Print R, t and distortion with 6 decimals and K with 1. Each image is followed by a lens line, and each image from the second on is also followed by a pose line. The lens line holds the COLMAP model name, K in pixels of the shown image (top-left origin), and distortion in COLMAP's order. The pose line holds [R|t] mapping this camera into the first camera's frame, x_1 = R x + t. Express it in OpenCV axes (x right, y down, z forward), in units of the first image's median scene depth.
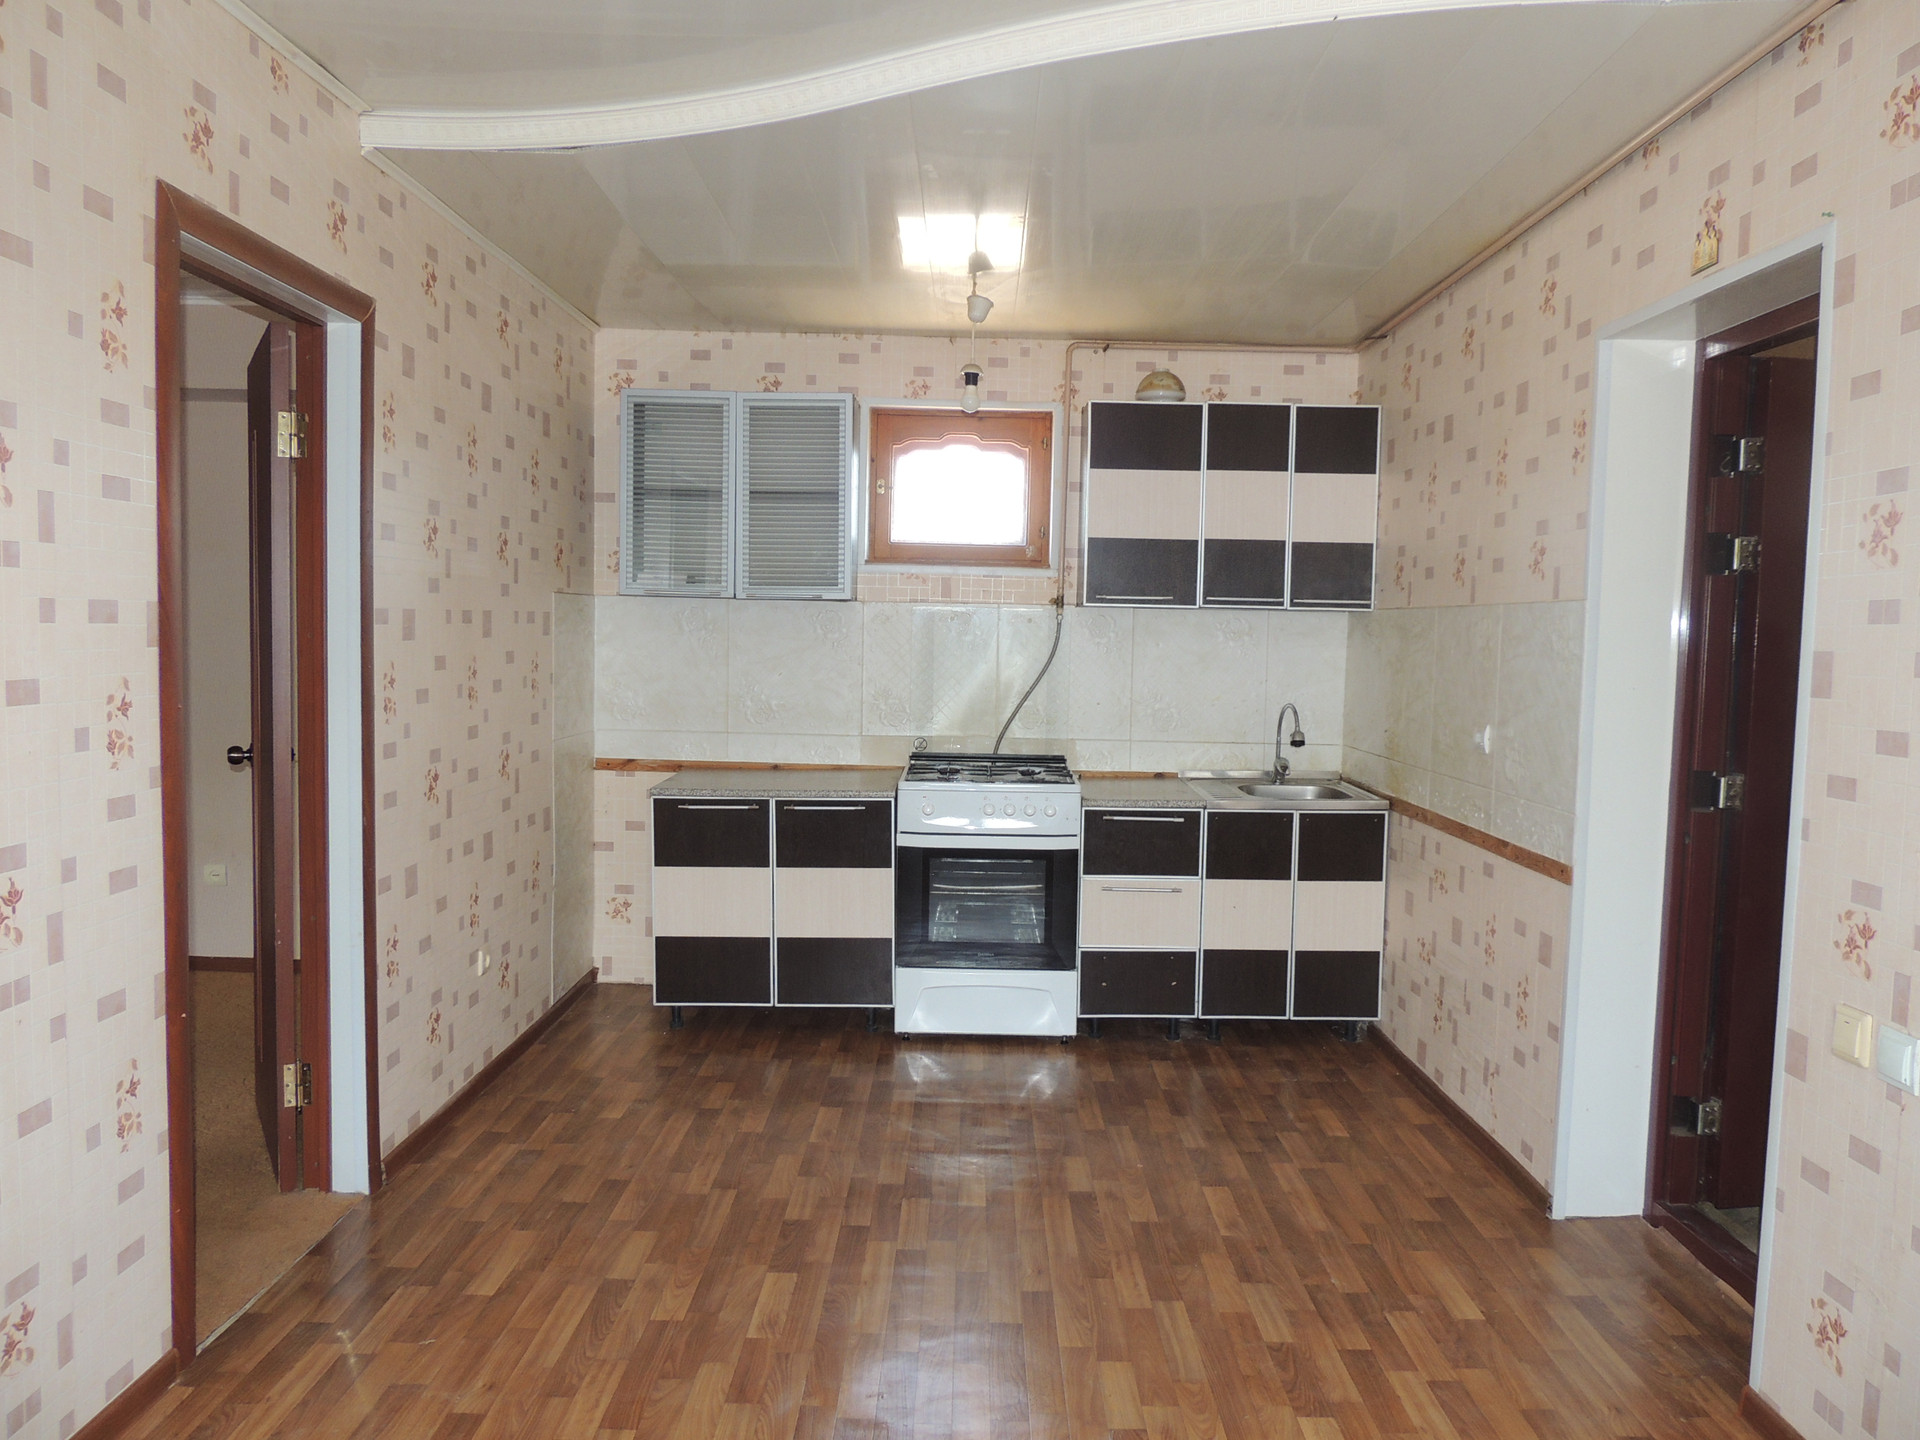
lens RADIAL K [[1364.9, 0, 959.8], [0, 1364.9, 728.0], [0, 0, 1]] dist [-0.026353, 0.008833]
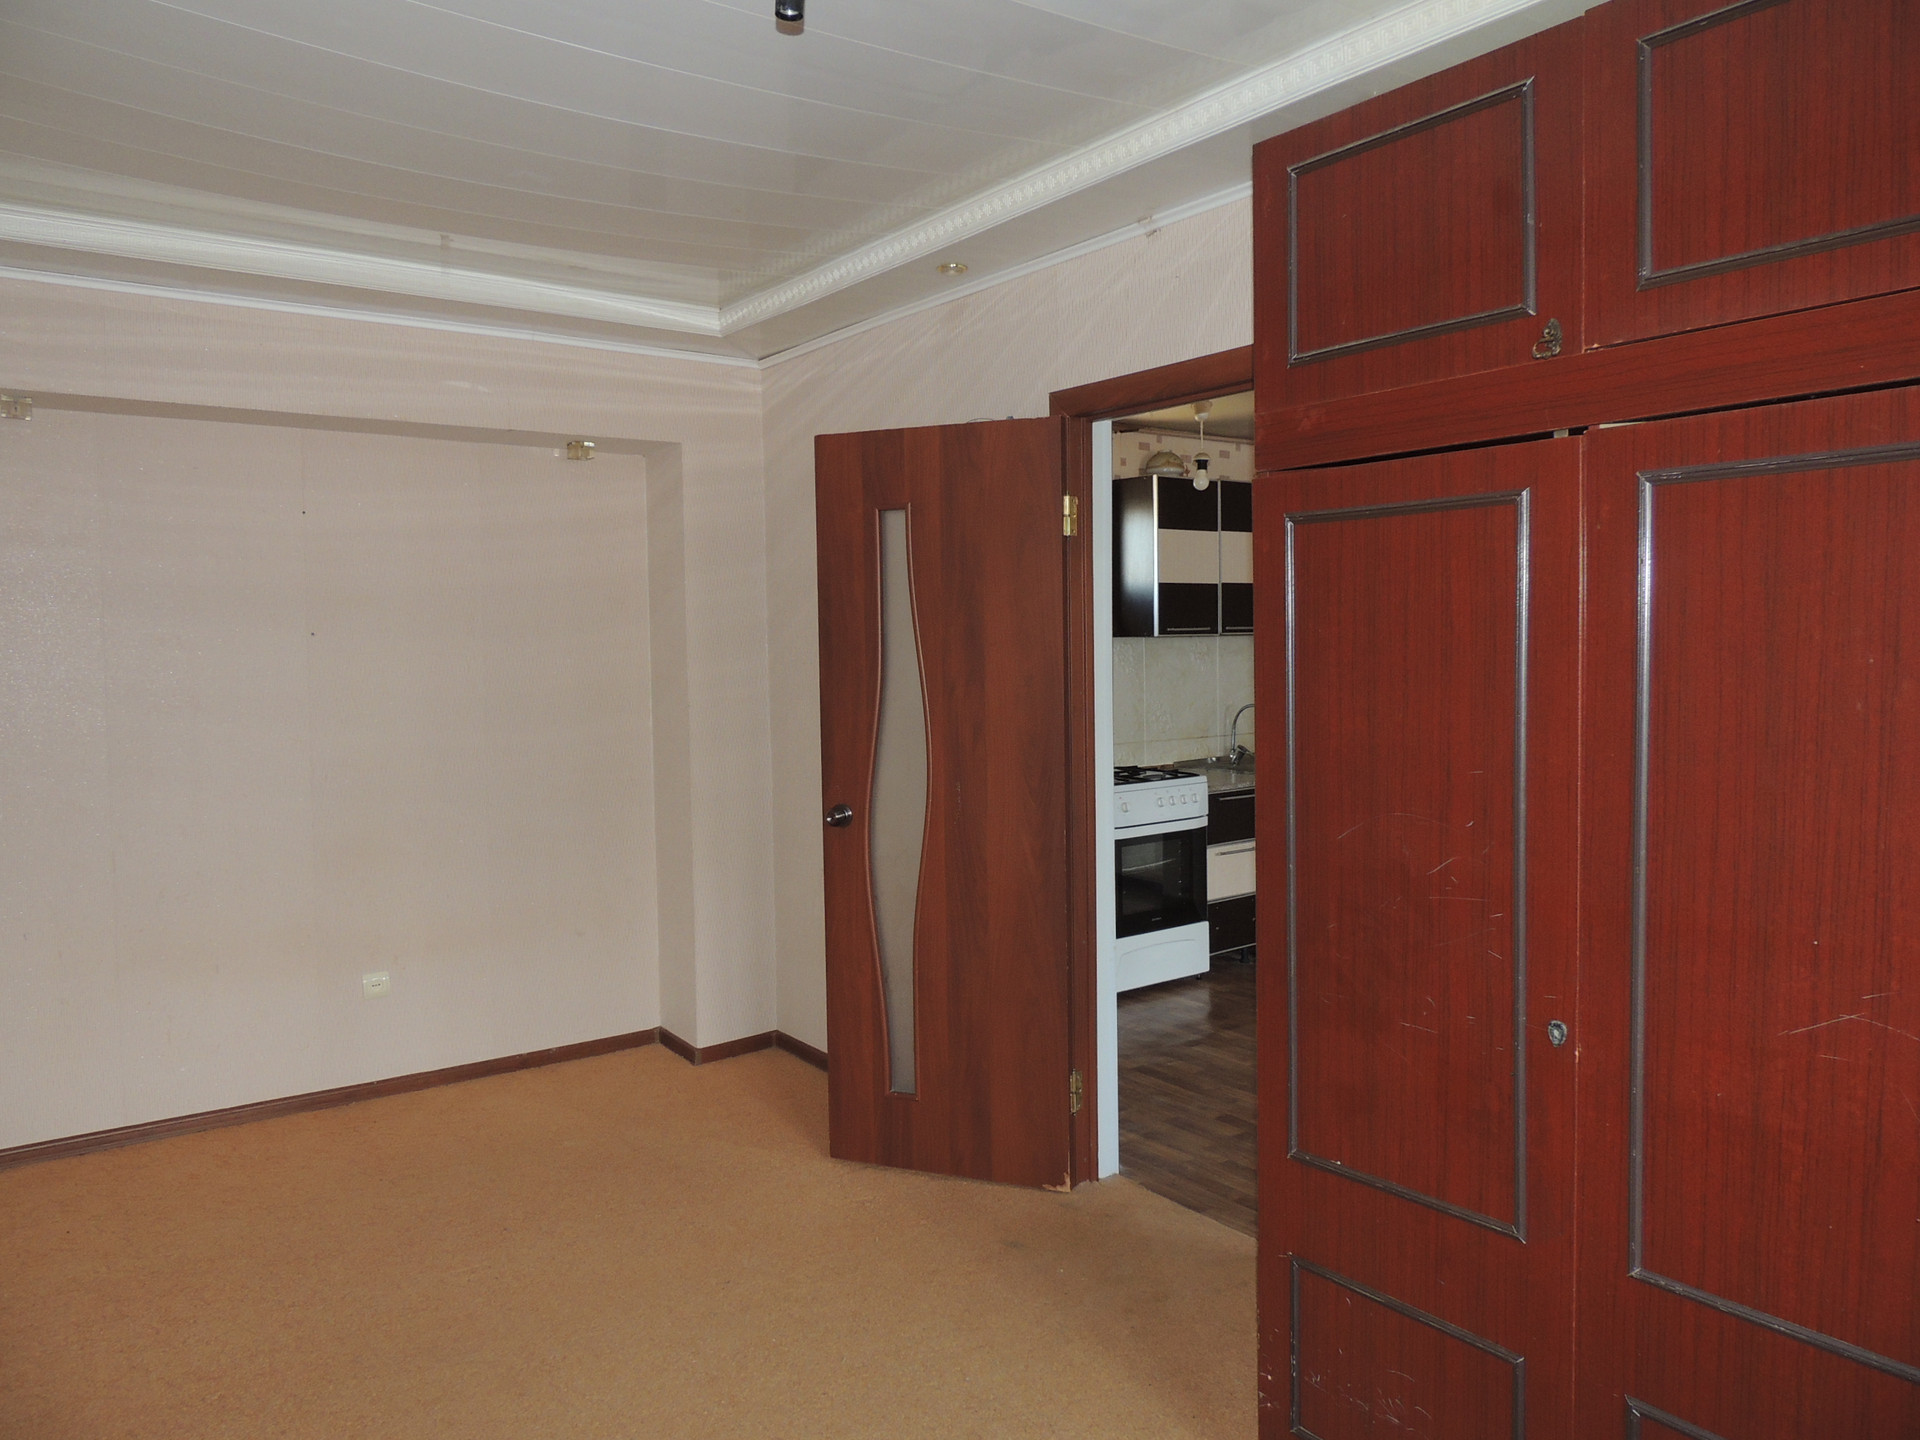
lens RADIAL K [[1362.1, 0, 959.4], [0, 1362.1, 729.3], [0, 0, 1]] dist [-0.024338, 0.004328]
pose [[0.799314, -0.073623, 0.596386, -0.857598], [0.078074, 0.996778, 0.018411, -0.043779], [-0.595820, 0.031846, 0.802487, 0.105148]]
